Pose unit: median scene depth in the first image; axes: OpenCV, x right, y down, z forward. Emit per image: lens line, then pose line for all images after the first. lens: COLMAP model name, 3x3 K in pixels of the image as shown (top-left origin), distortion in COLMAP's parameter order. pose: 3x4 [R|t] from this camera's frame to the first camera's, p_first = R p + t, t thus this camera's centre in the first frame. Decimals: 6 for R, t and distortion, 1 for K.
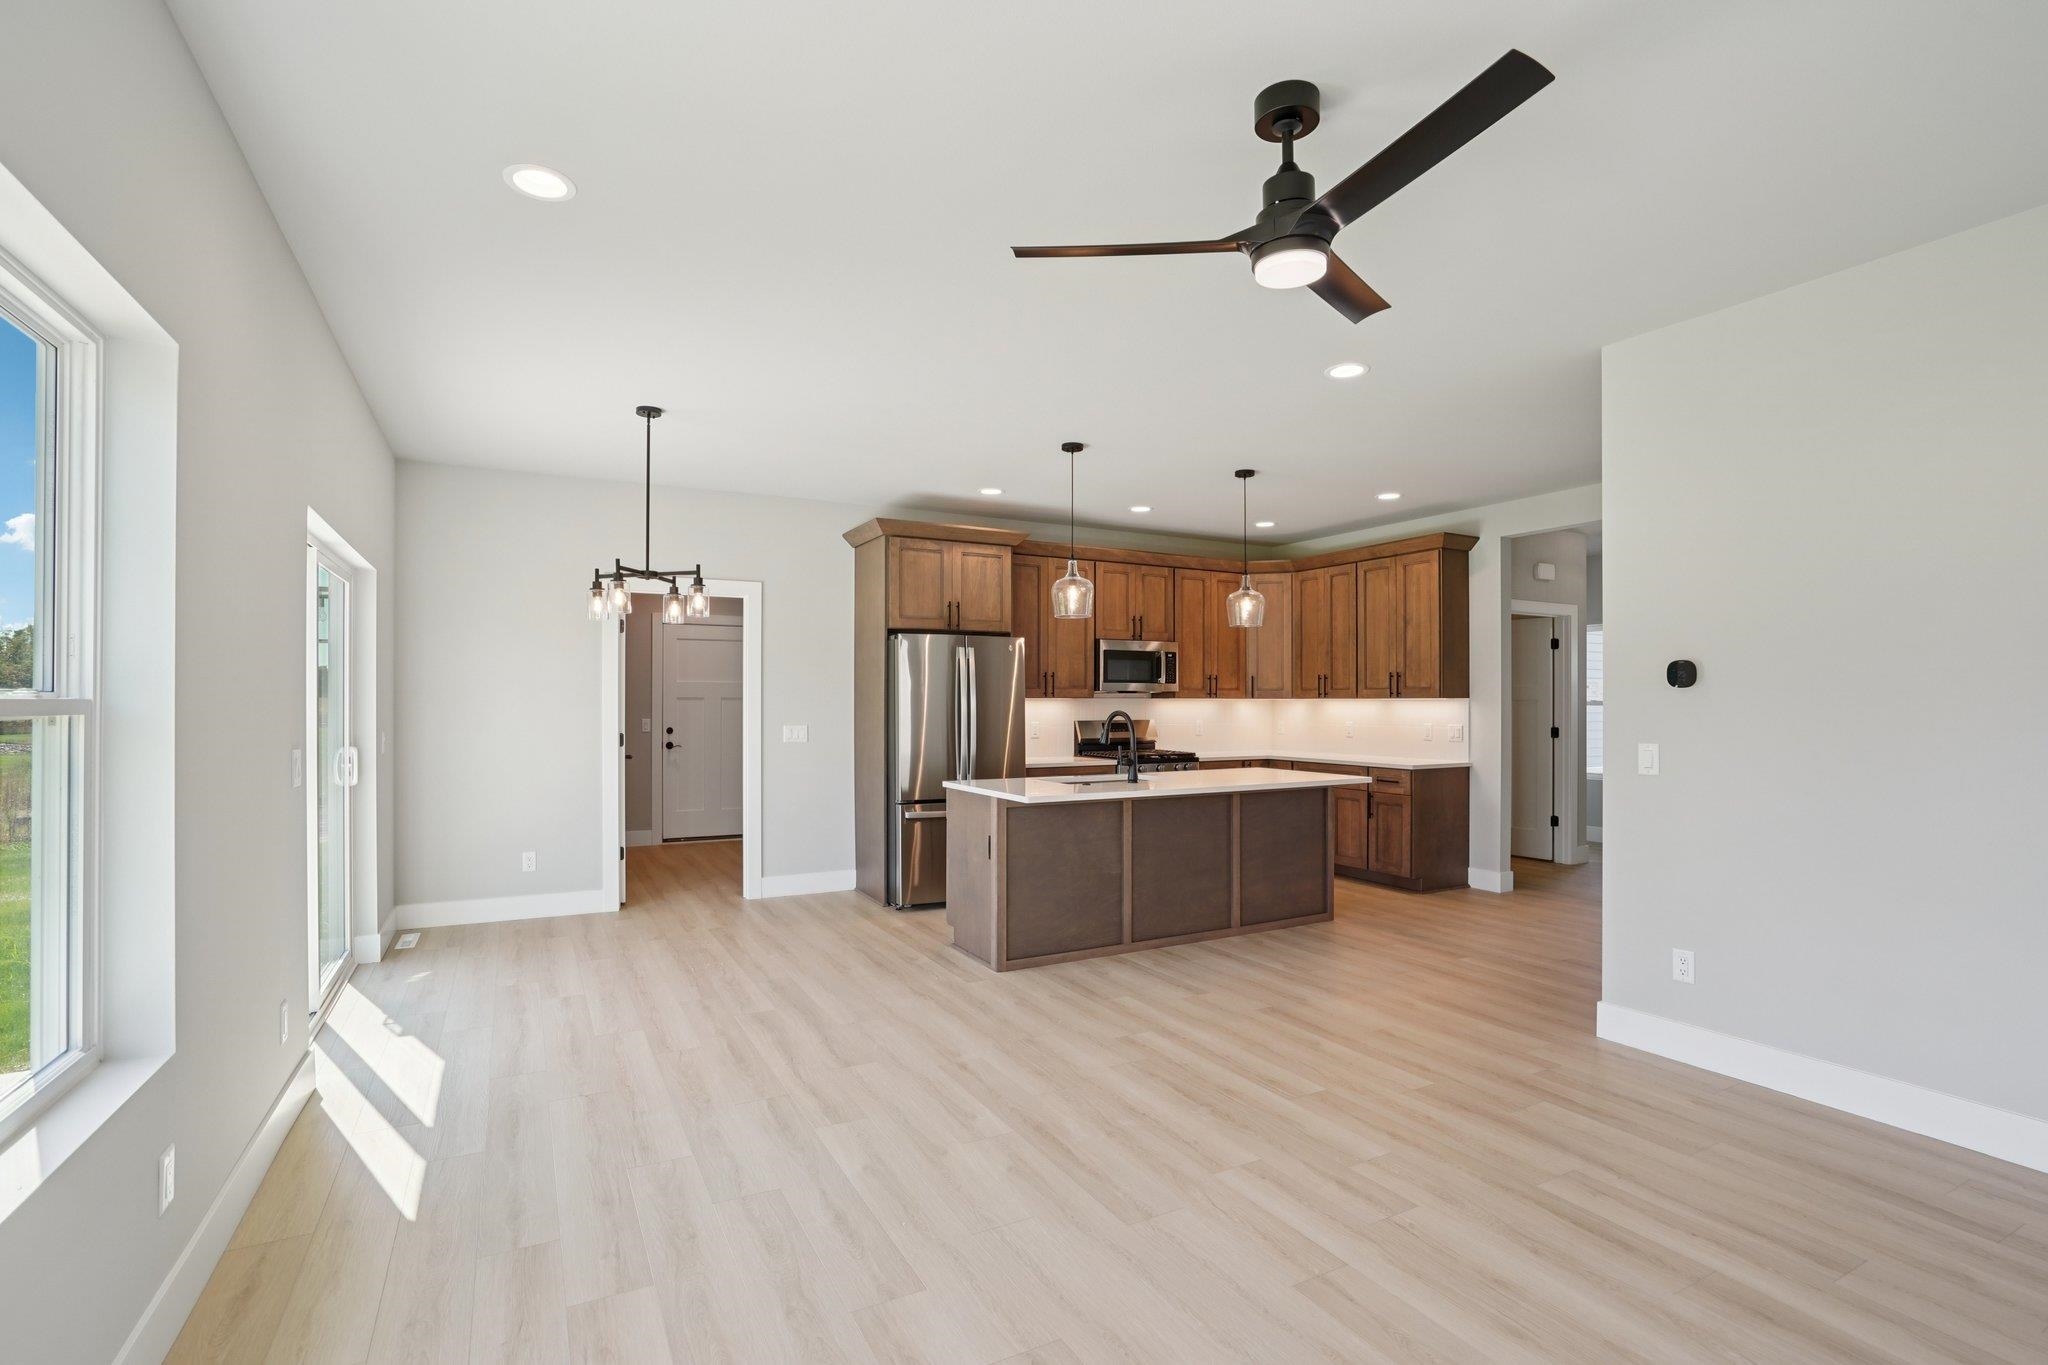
lens RADIAL K [[948.0, 0, 1023.8], [0, 948.0, 697.4], [0, 0, 1]] dist [-0.052707, 0.023853]
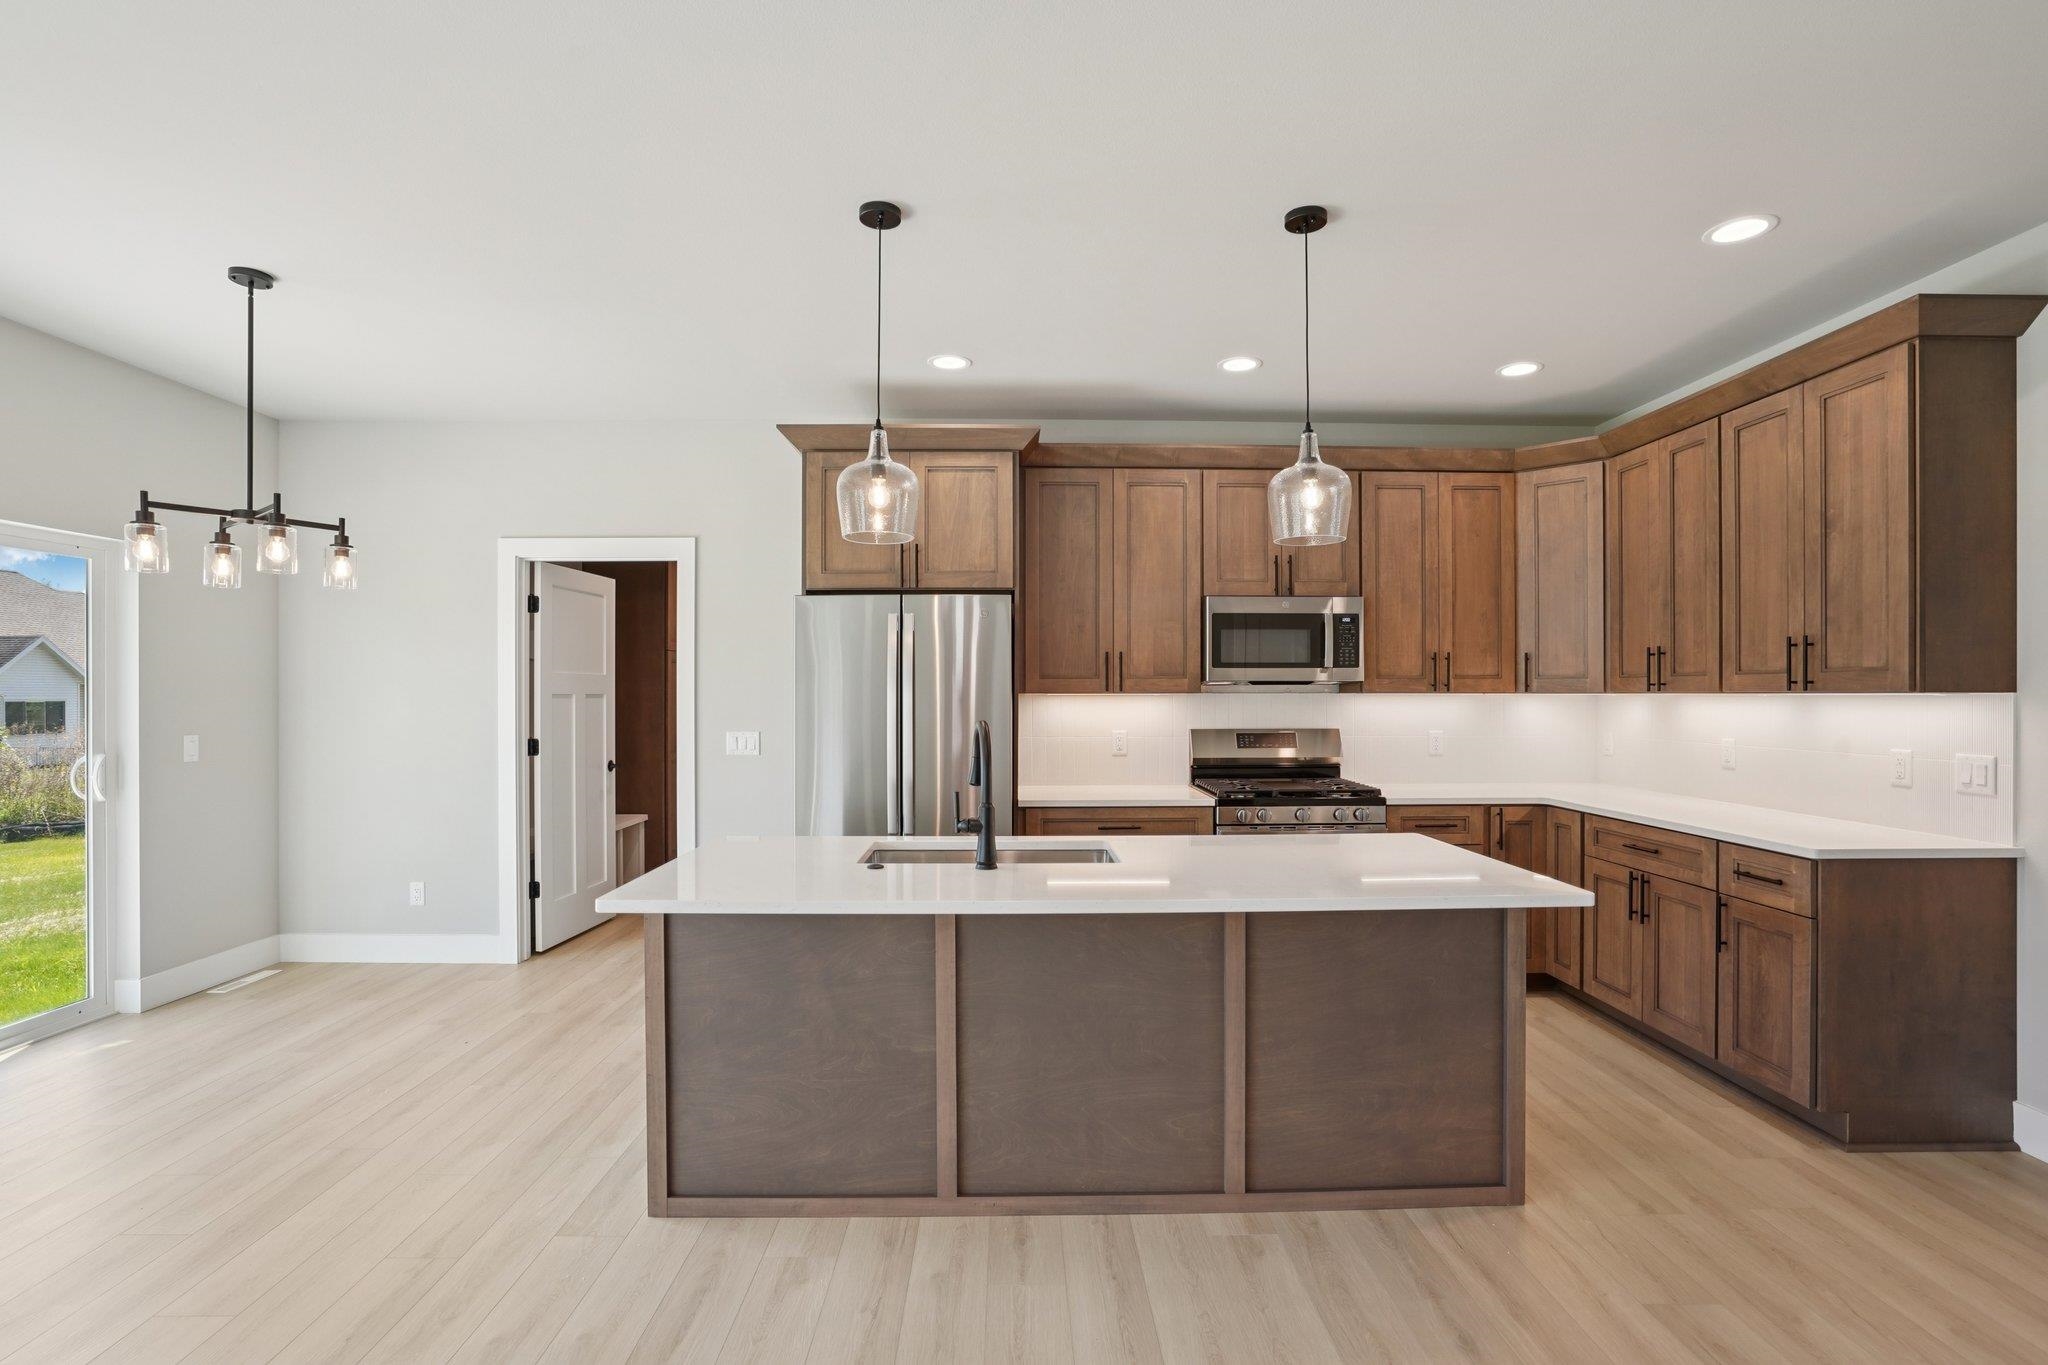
lens RADIAL K [[948.0, 0, 1023.8], [0, 948.0, 697.4], [0, 0, 1]] dist [-0.052707, 0.023853]
pose [[0.889501, 0.000502, -0.456934, 0.278993], [0.002985, 0.999972, 0.006911, -0.001321], [0.456924, -0.007511, 0.889474, 0.450168]]
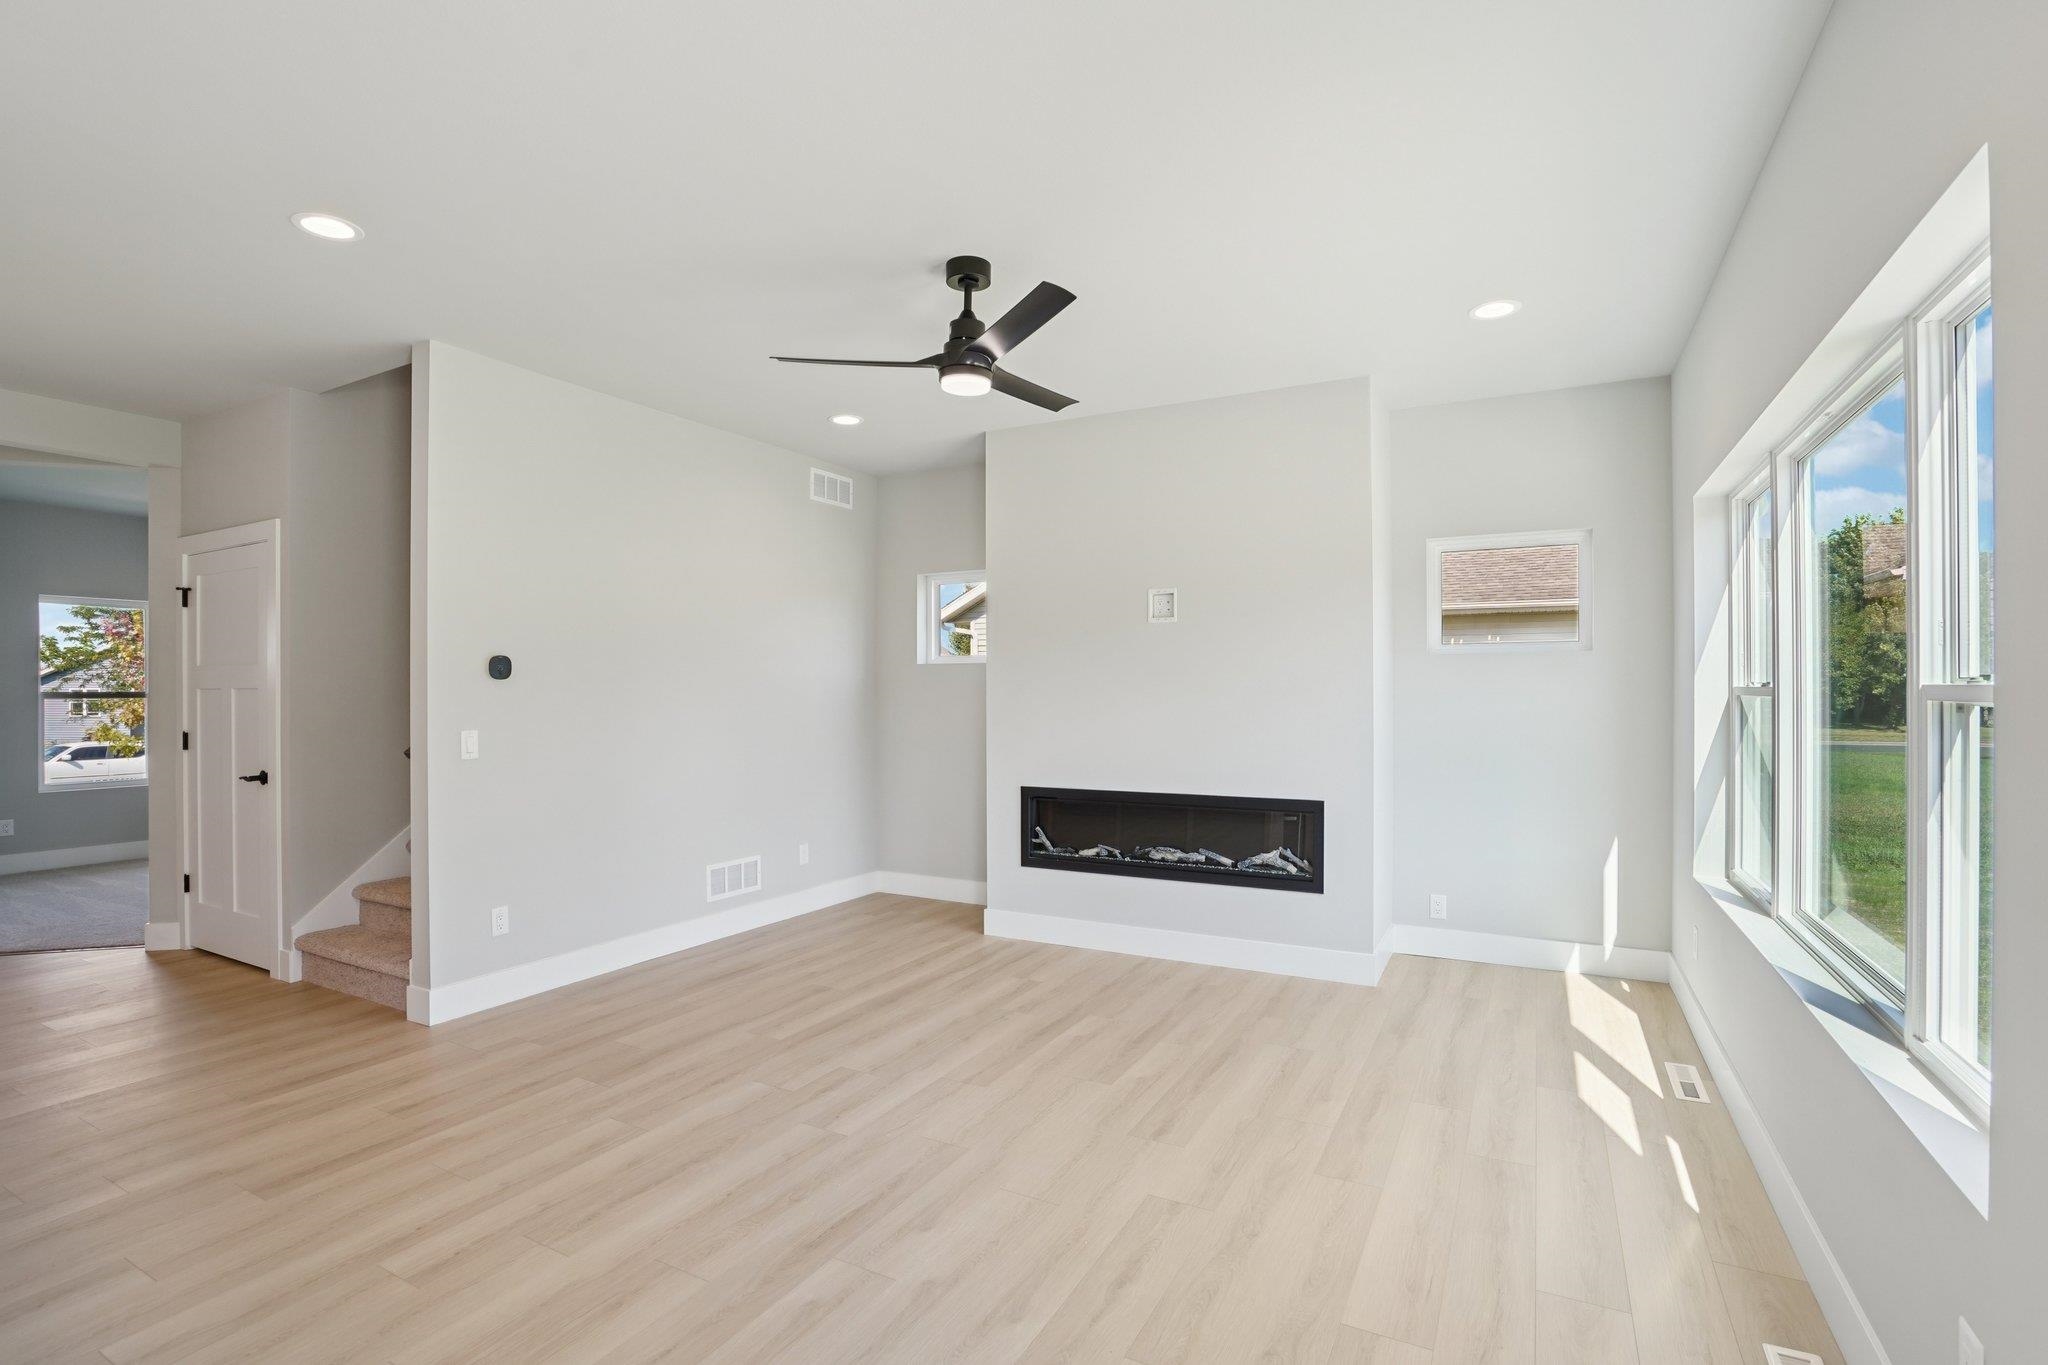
lens RADIAL K [[948.0, 0, 1023.8], [0, 948.0, 697.4], [0, 0, 1]] dist [-0.052707, 0.023853]
pose [[-0.548275, -0.000733, 0.836297, -0.314517], [-0.002609, 0.999996, -0.000835, 0.005565], [-0.836294, -0.002640, -0.548275, 0.561161]]
